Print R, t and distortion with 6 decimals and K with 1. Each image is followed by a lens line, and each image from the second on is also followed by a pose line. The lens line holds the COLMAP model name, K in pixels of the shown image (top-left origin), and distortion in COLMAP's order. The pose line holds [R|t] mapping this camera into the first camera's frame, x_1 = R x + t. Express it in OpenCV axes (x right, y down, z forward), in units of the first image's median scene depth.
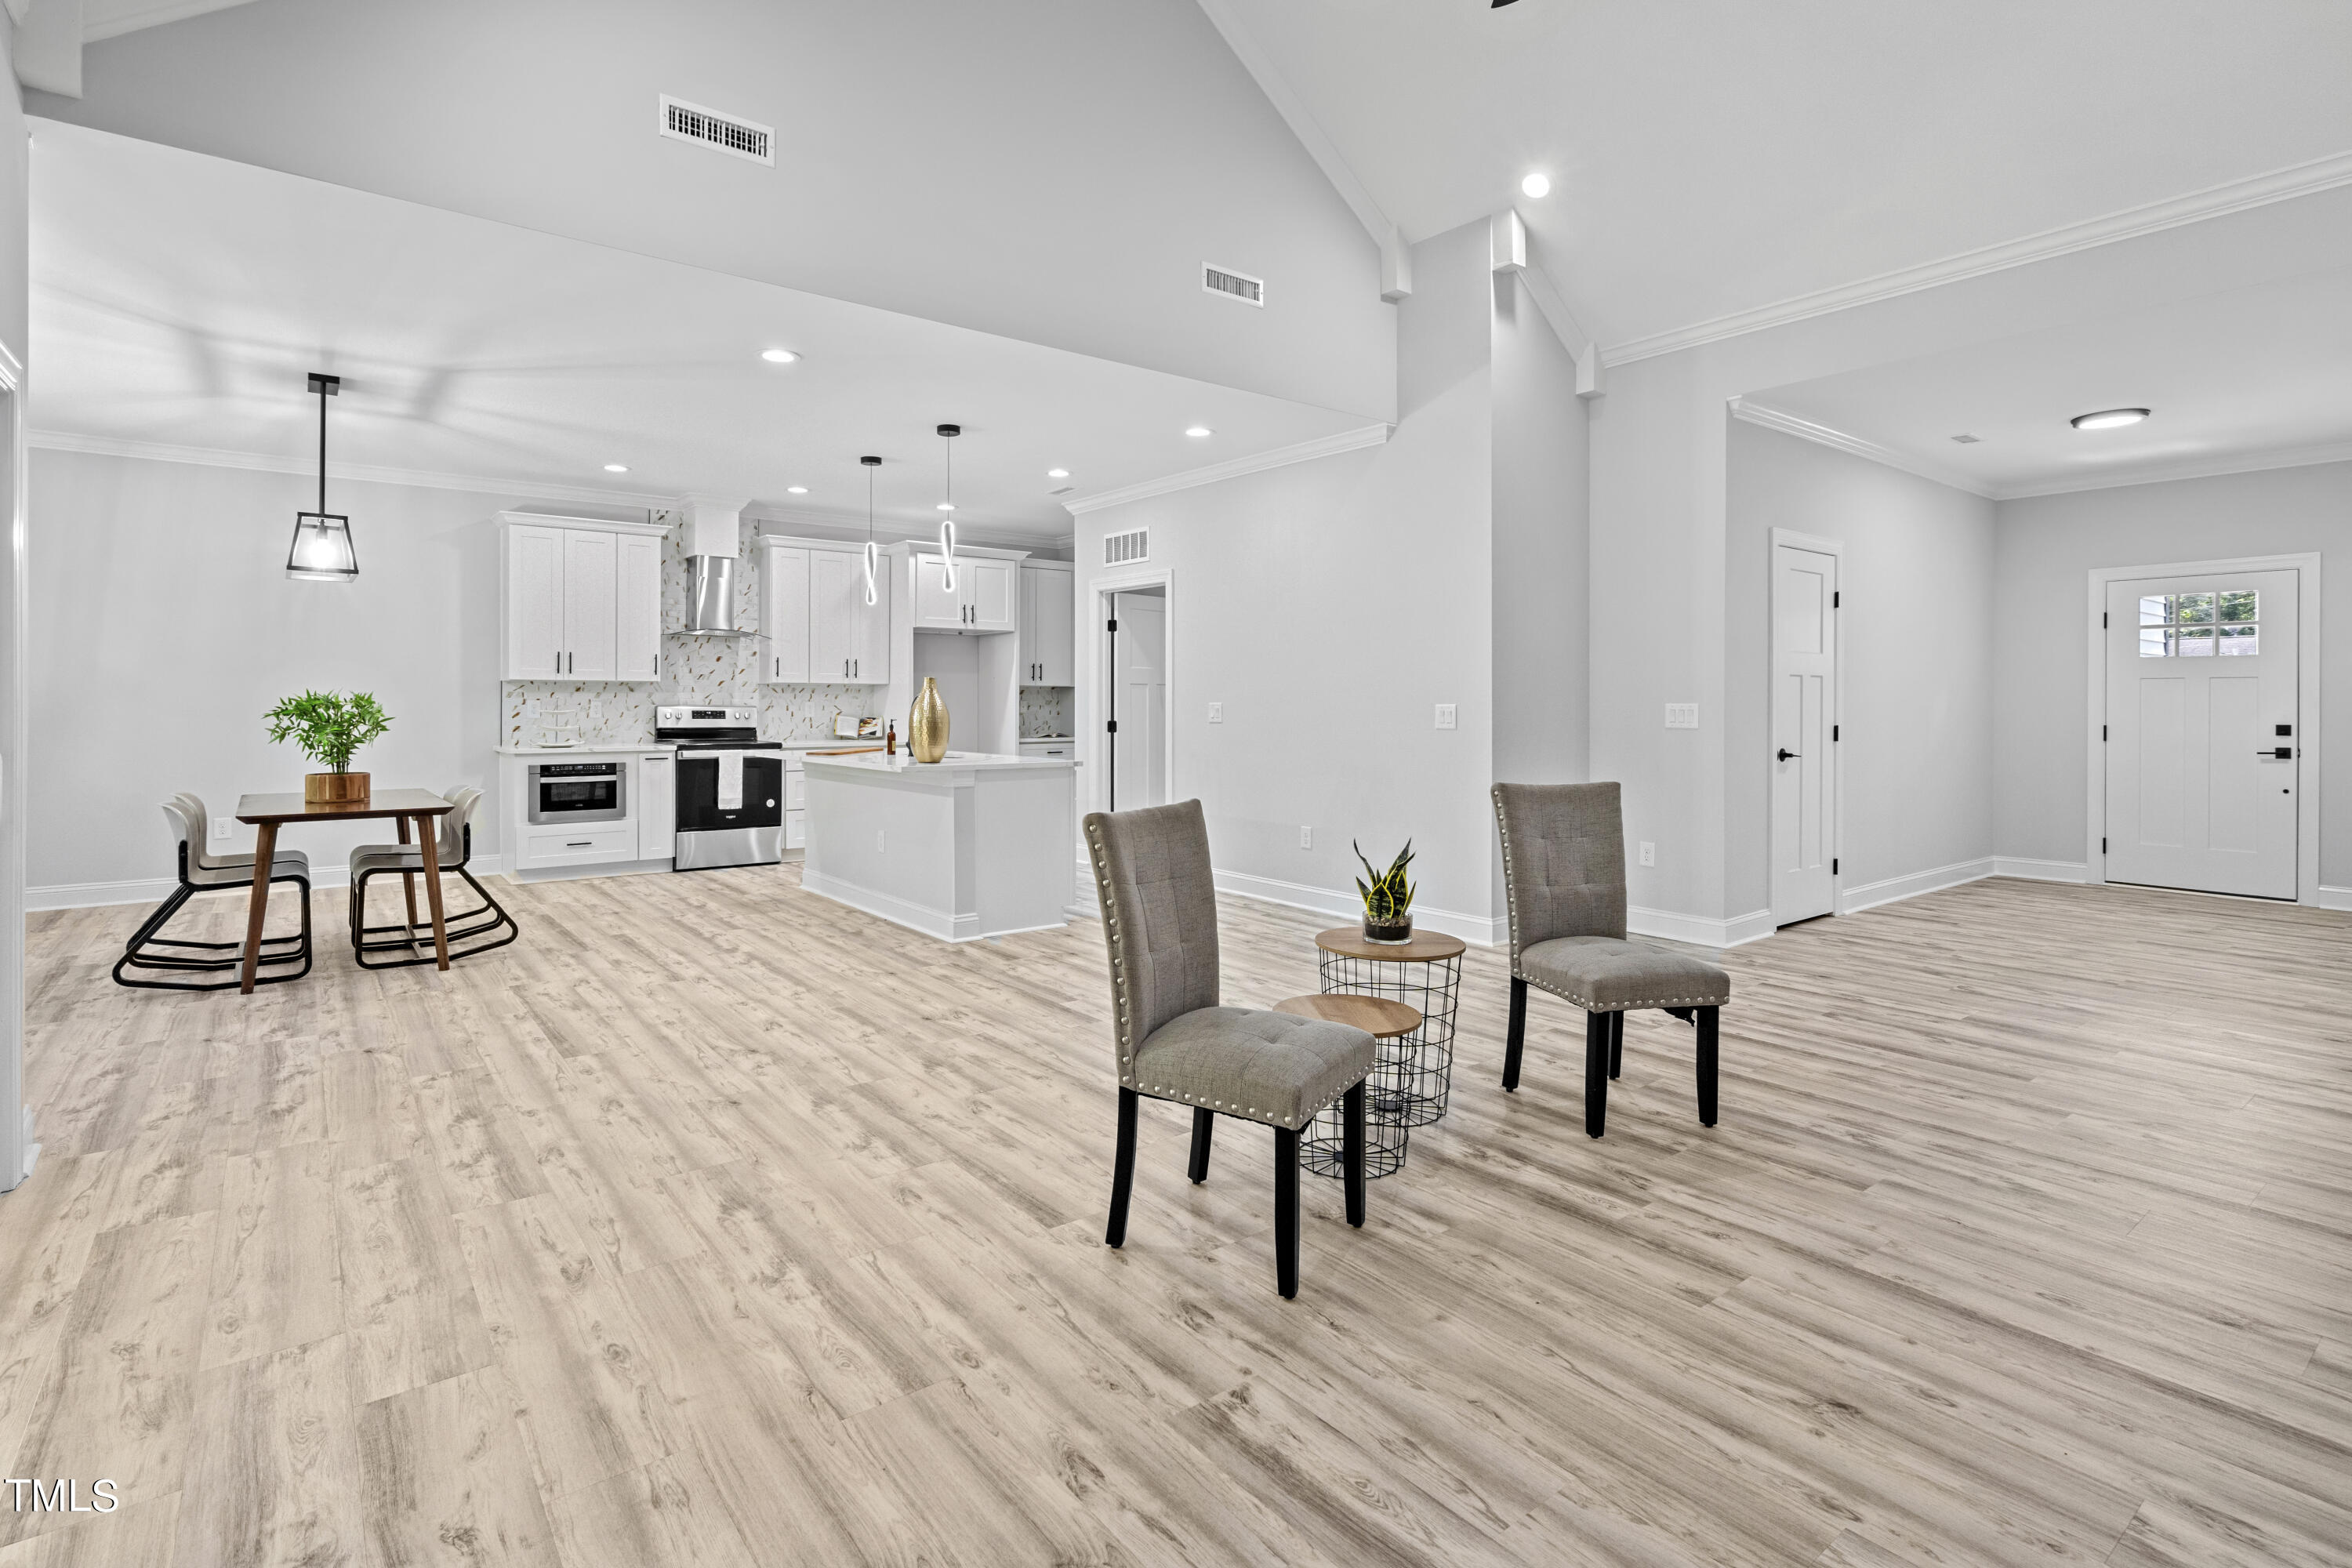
lens RADIAL K [[1110.9, 0, 1133.8], [0, 1110.9, 703.4], [0, 0, 1]] dist [-0.004304, -0.000240]
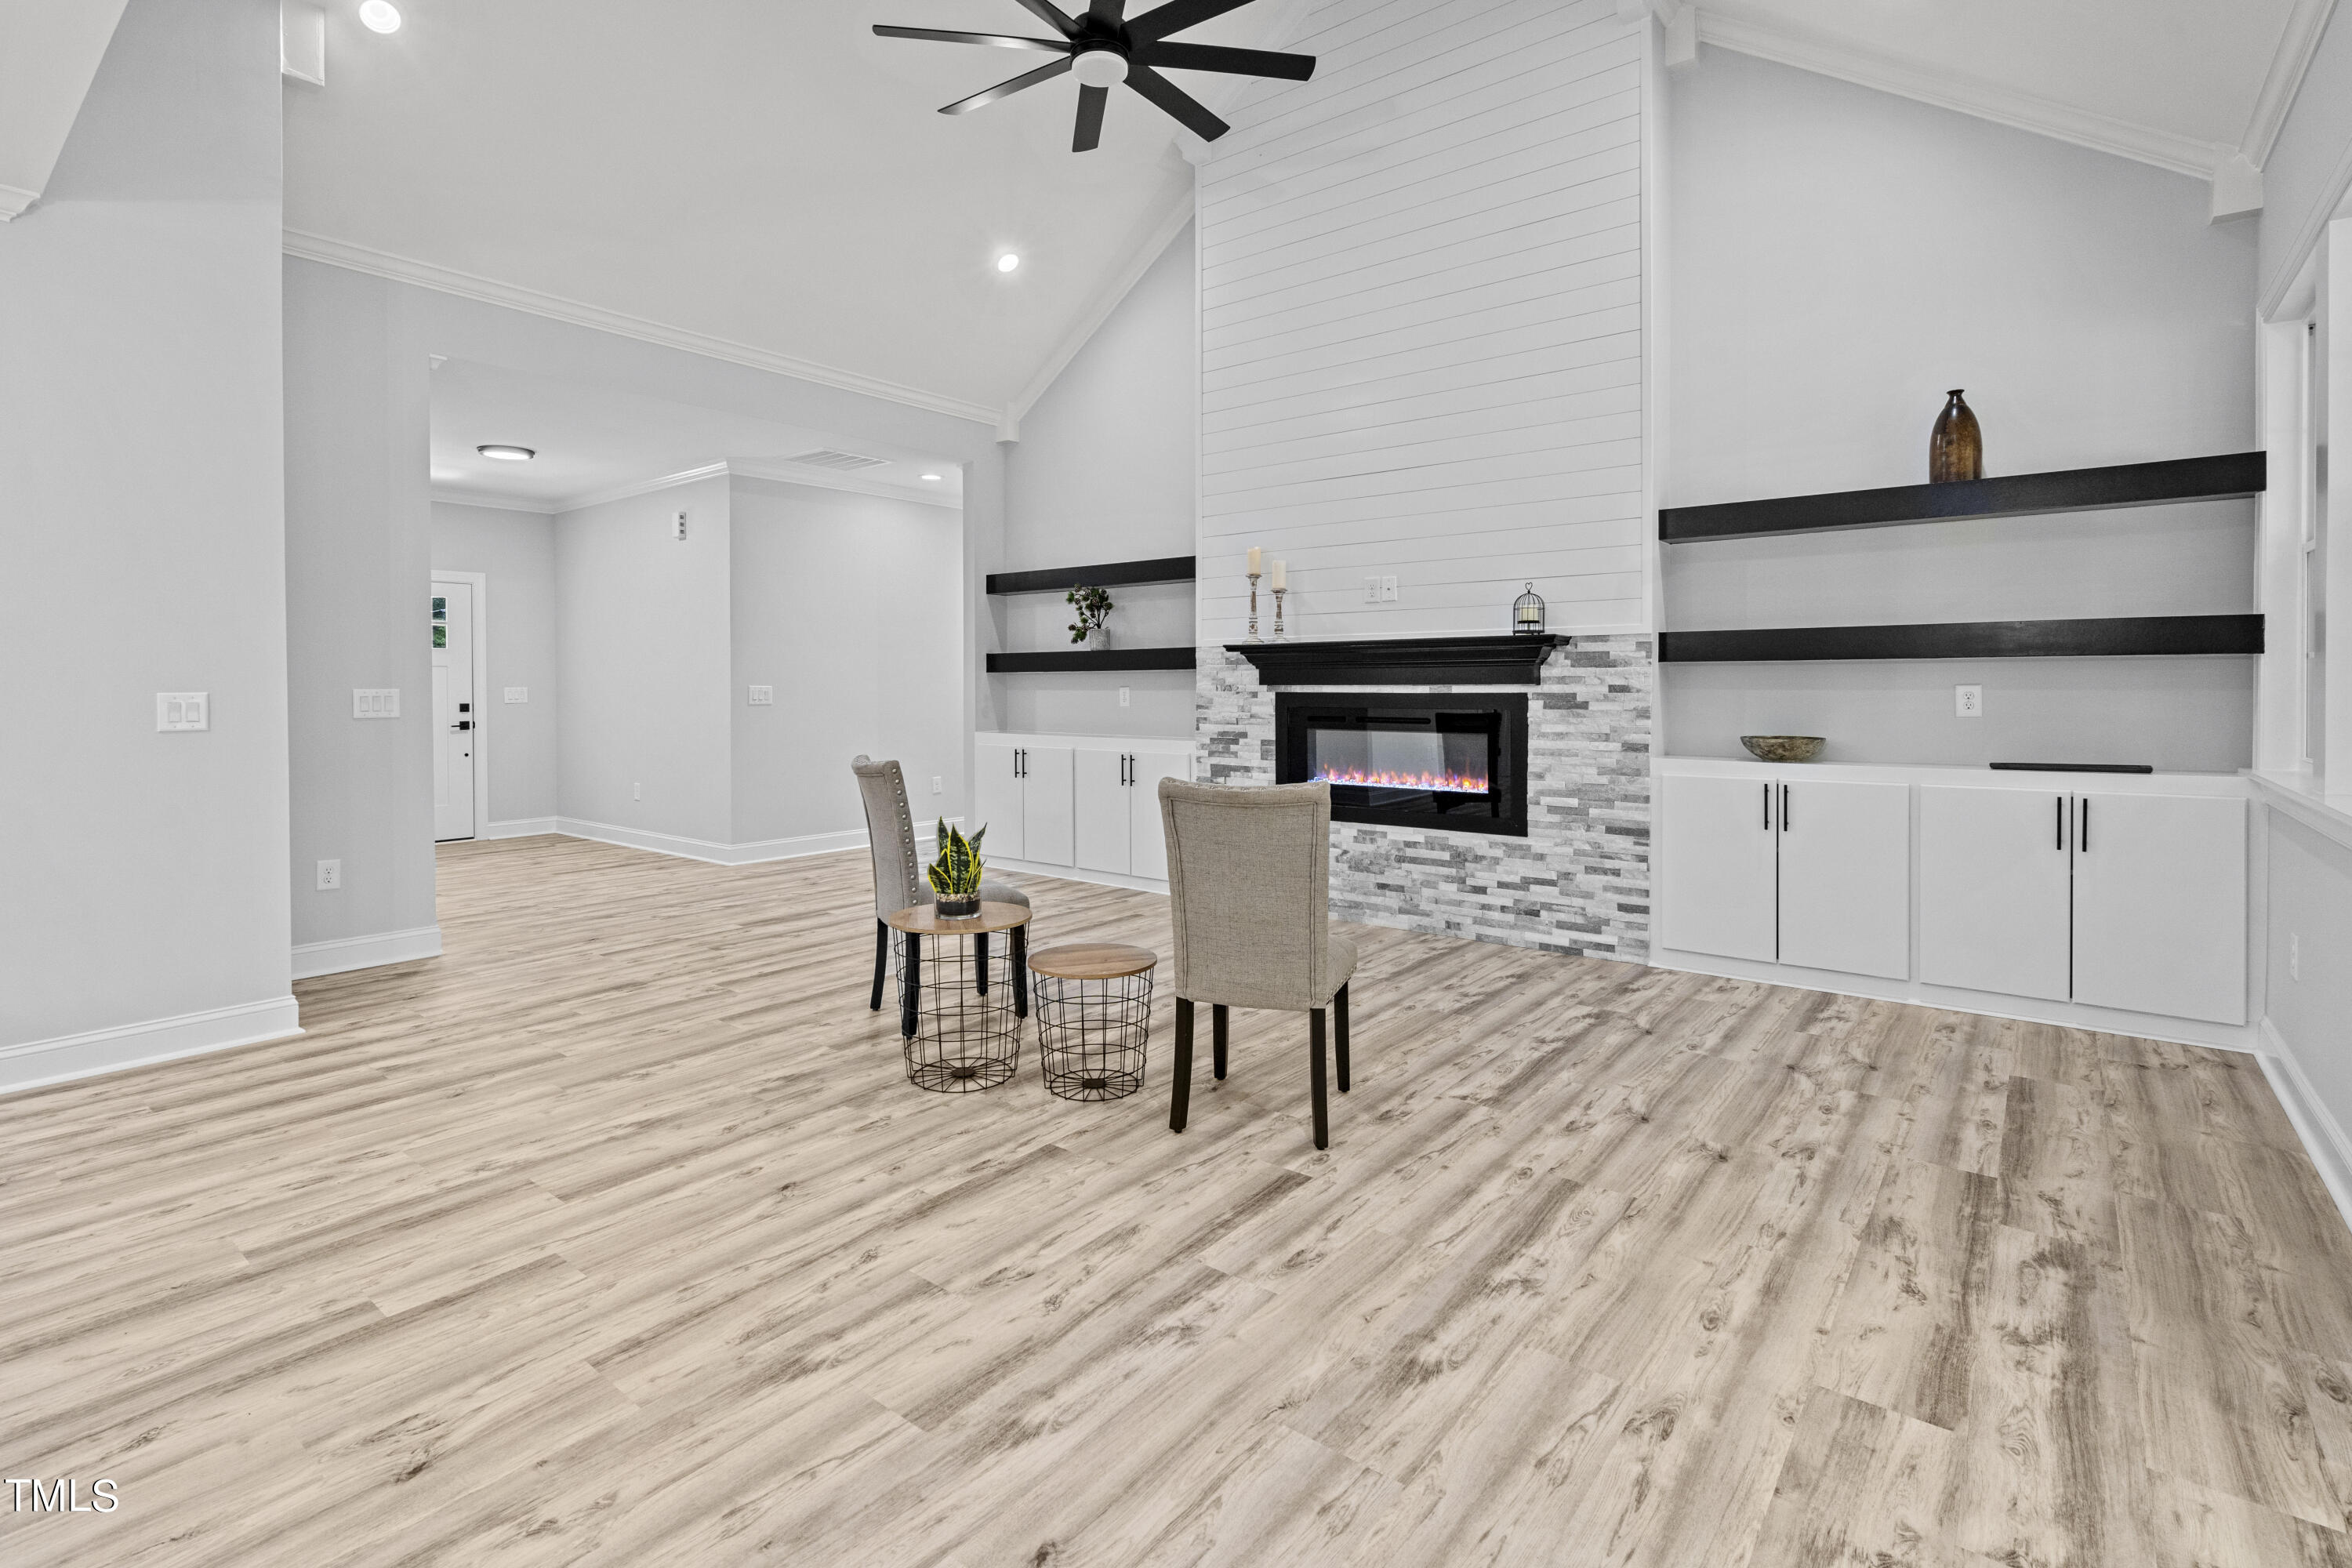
lens RADIAL K [[1110.9, 0, 1129.2], [0, 1110.9, 709.3], [0, 0, 1]] dist [-0.004304, -0.000240]
pose [[-0.222418, -0.023563, 0.974667, -1.188432], [0.003593, 0.999681, 0.024988, -0.009820], [-0.974945, 0.009060, -0.222263, 1.556127]]
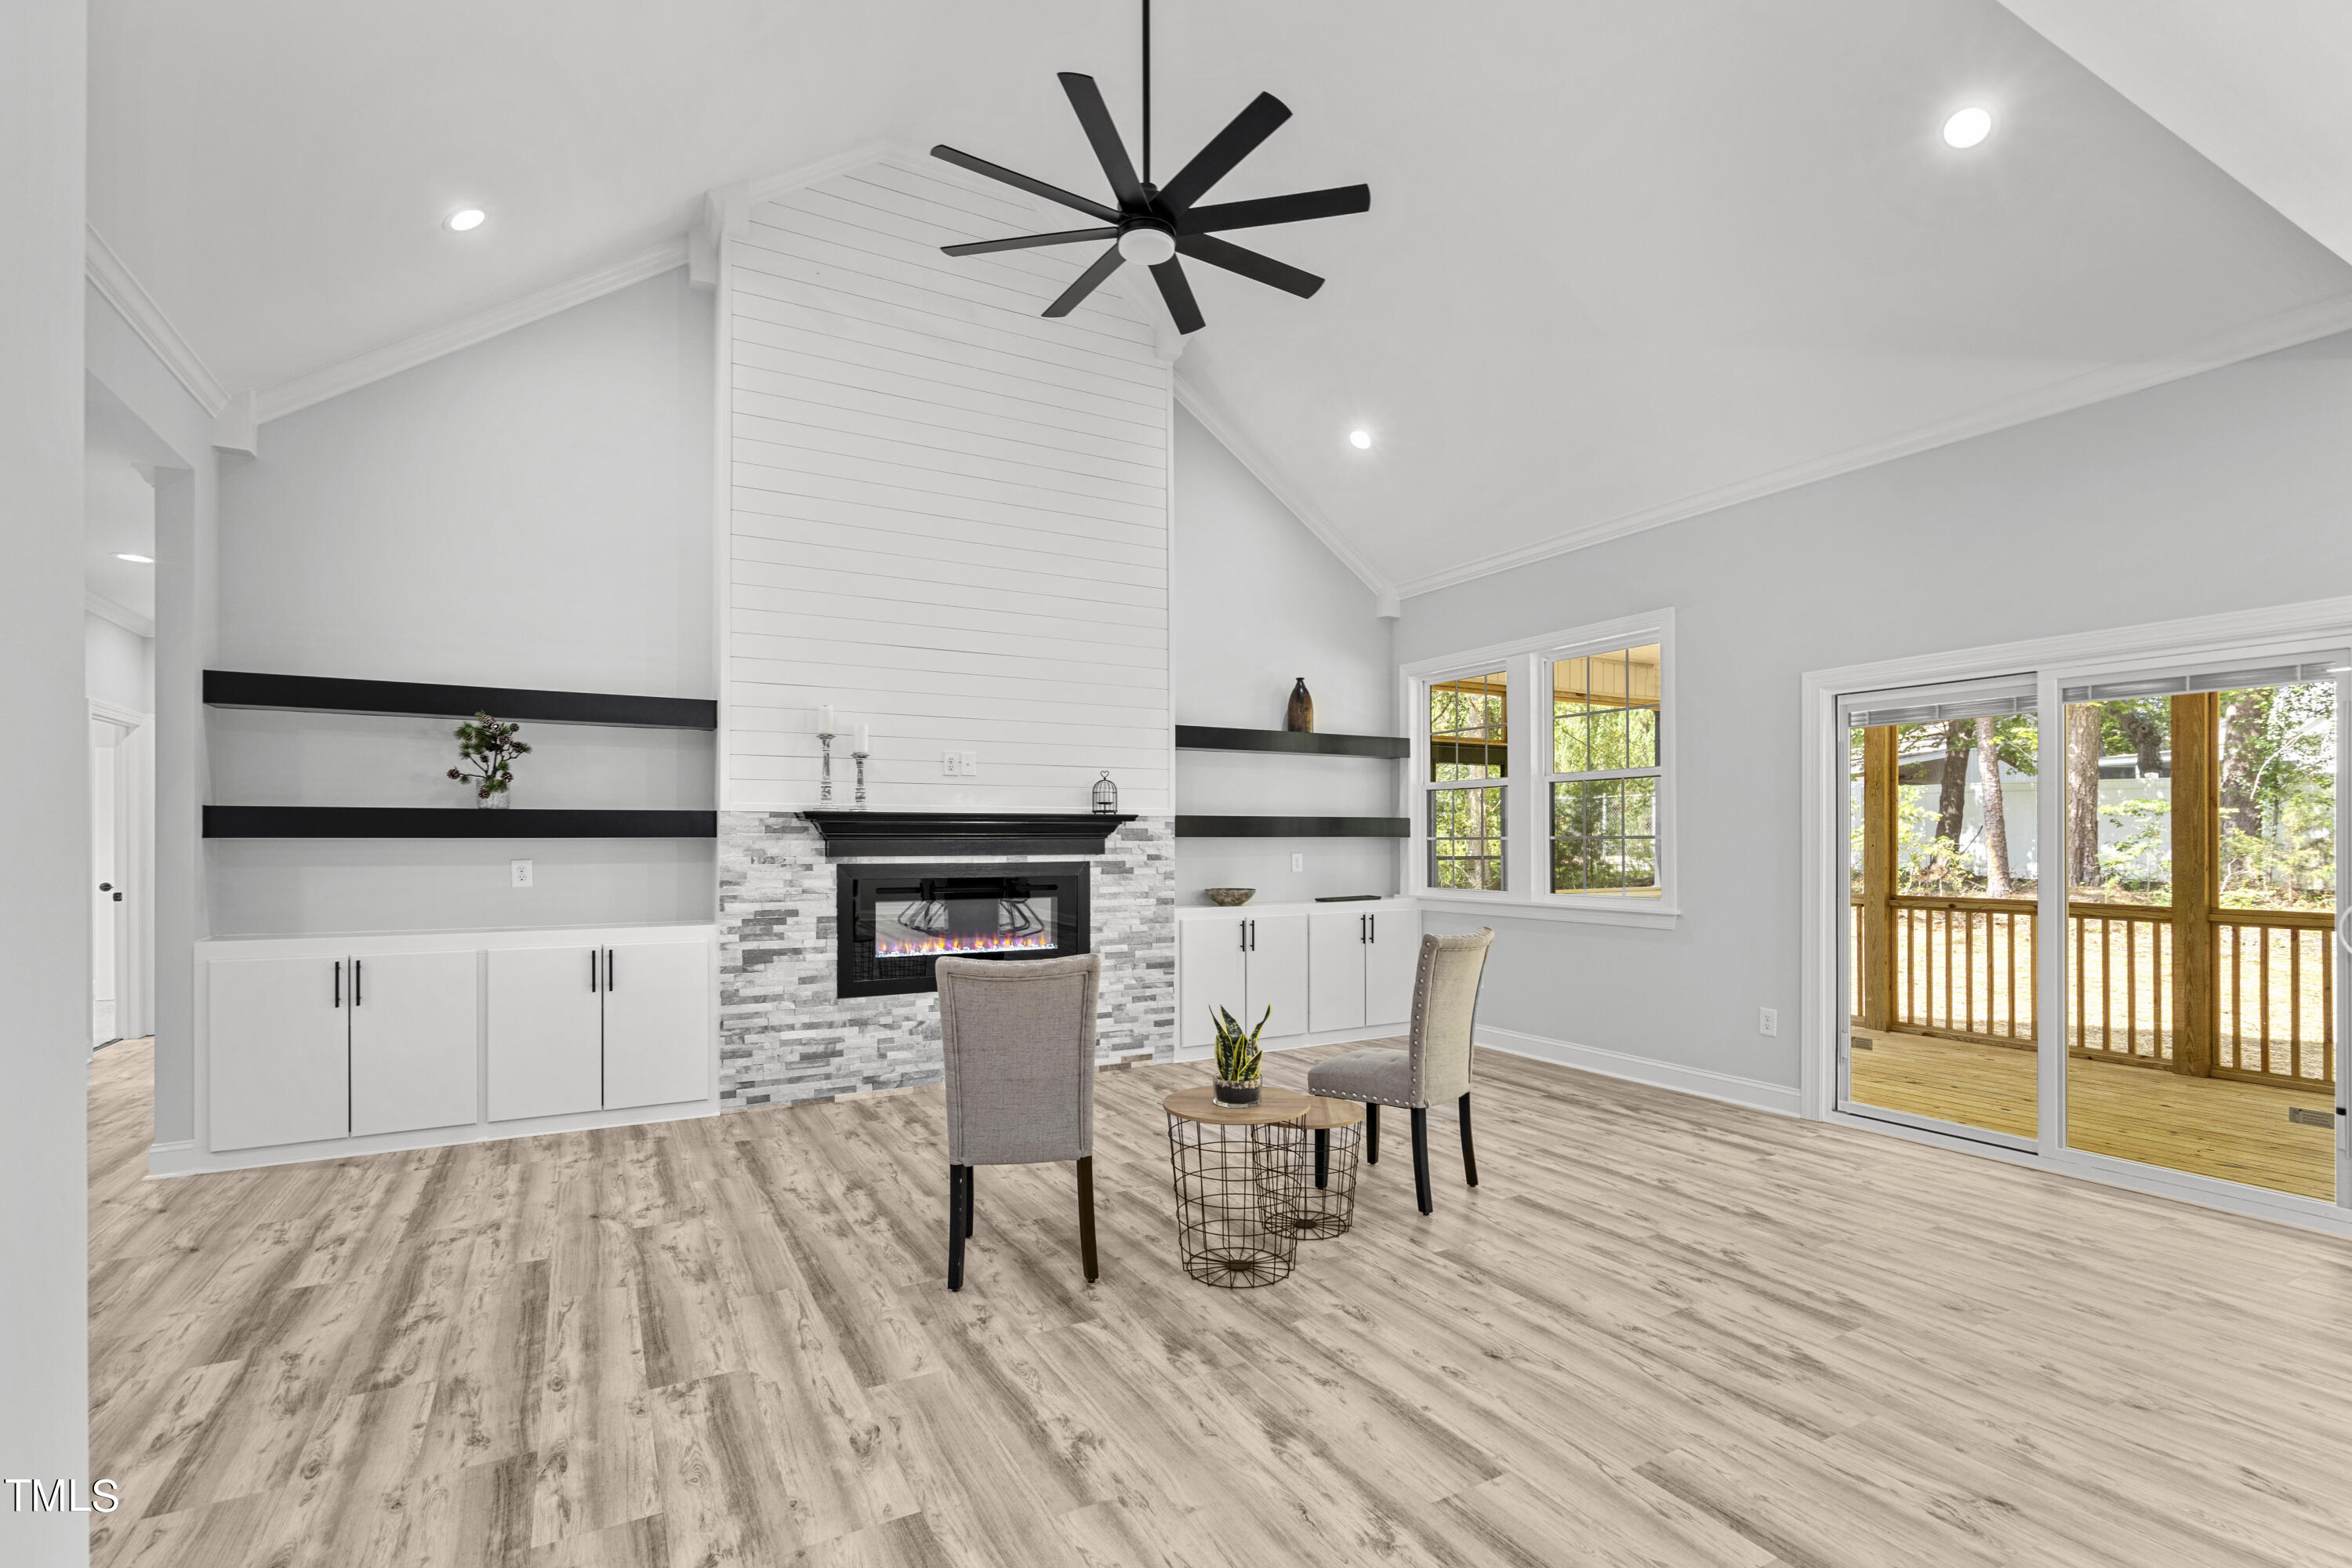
lens RADIAL K [[1110.9, 0, 1173.2], [0, 1110.9, 834.6], [0, 0, 1]] dist [-0.004304, -0.000240]
pose [[-0.990984, 0.002077, 0.133967, 0.218158], [0.001134, 0.999974, -0.007116, -0.028687], [-0.133978, -0.006900, -0.990960, 2.897546]]
